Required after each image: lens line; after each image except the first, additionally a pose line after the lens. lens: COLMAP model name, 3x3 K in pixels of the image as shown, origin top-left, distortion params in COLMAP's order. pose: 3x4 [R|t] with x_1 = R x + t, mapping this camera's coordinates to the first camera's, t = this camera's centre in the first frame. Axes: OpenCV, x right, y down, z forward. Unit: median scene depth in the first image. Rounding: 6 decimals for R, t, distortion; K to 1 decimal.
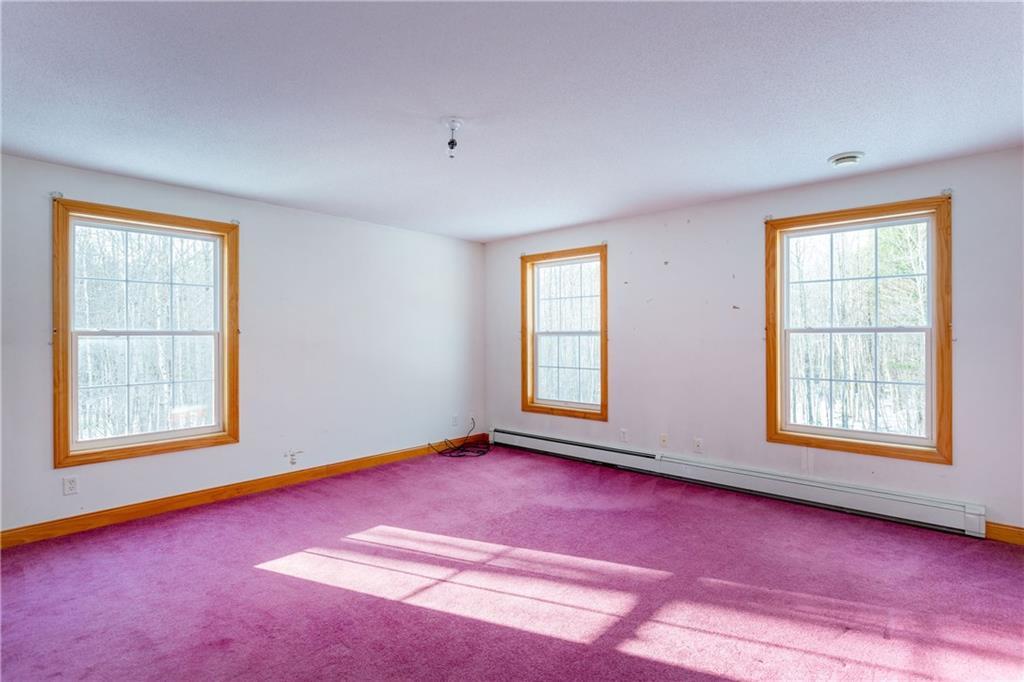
lens RADIAL K [[480.8, 0, 512.0], [0, 480.8, 341.0], [0, 0, 1]] dist [0.000922, 0.000128]
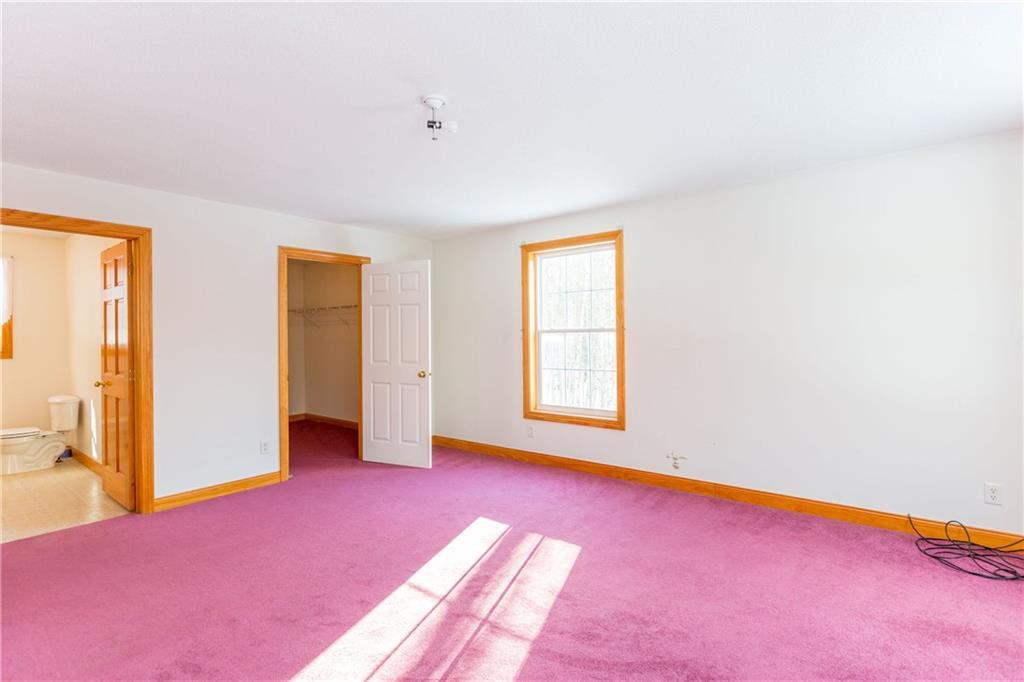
lens RADIAL K [[480.8, 0, 512.0], [0, 480.8, 341.0], [0, 0, 1]] dist [0.000922, 0.000128]
pose [[0.088818, 0.012146, -0.995974, 0.578824], [0.004335, 0.999911, 0.012581, -0.006408], [0.996038, -0.005435, 0.088757, 0.781019]]
